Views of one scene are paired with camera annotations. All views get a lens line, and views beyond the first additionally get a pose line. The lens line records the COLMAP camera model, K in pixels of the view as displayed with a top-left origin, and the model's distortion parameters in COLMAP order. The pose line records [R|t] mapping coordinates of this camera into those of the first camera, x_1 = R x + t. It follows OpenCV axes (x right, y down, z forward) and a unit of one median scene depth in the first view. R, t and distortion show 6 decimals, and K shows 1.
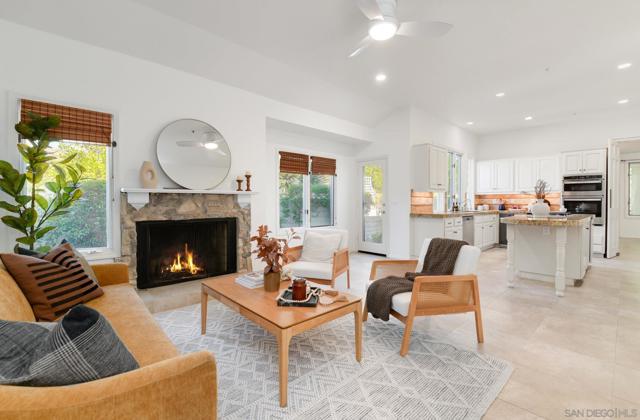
lens RADIAL K [[276.6, 0, 320.0], [0, 276.6, 210.0], [0, 0, 1]] dist [0.001195, -0.009729]
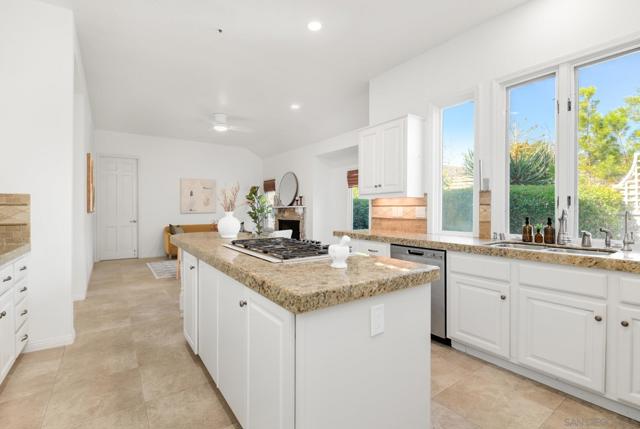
lens RADIAL K [[292.1, 0, 320.0], [0, 292.1, 214.5], [0, 0, 1]] dist [-0.000544, 0.000001]
pose [[-0.112202, 0.020039, -0.993483, 1.069746], [-0.021667, 0.999510, 0.022608, -0.040021], [0.993449, 0.024063, -0.111713, 0.927729]]
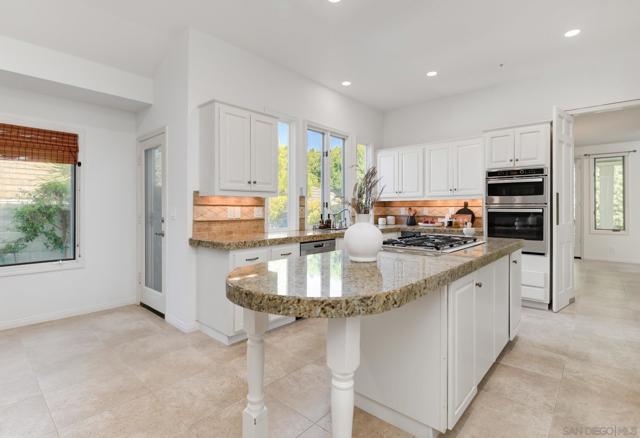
lens RADIAL K [[309.0, 0, 318.8], [0, 309.0, 212.9], [0, 0, 1]] dist [-0.011734, -0.000747]
pose [[0.994907, -0.001306, 0.100792, 0.490405], [0.002533, 0.999924, -0.012042, -0.026207], [-0.100769, 0.012236, 0.994835, 0.401567]]
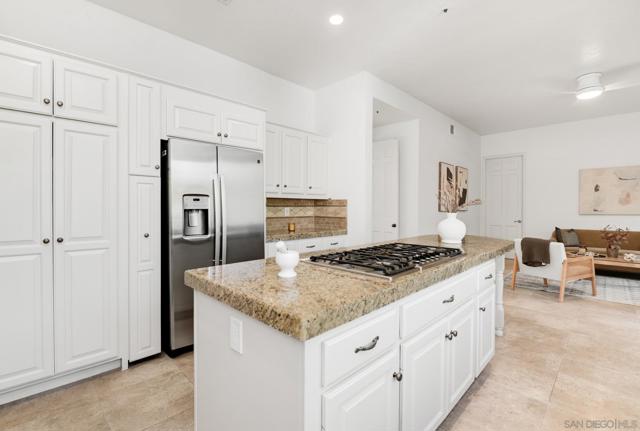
lens RADIAL K [[286.8, 0, 320.0], [0, 286.8, 215.5], [0, 0, 1]] dist [0.000181, 0.000185]
pose [[-0.998588, 0.000782, -0.053111, 0.798132], [-0.001819, 0.998801, 0.048915, -0.046216], [0.053086, 0.048943, -0.997390, 1.142068]]
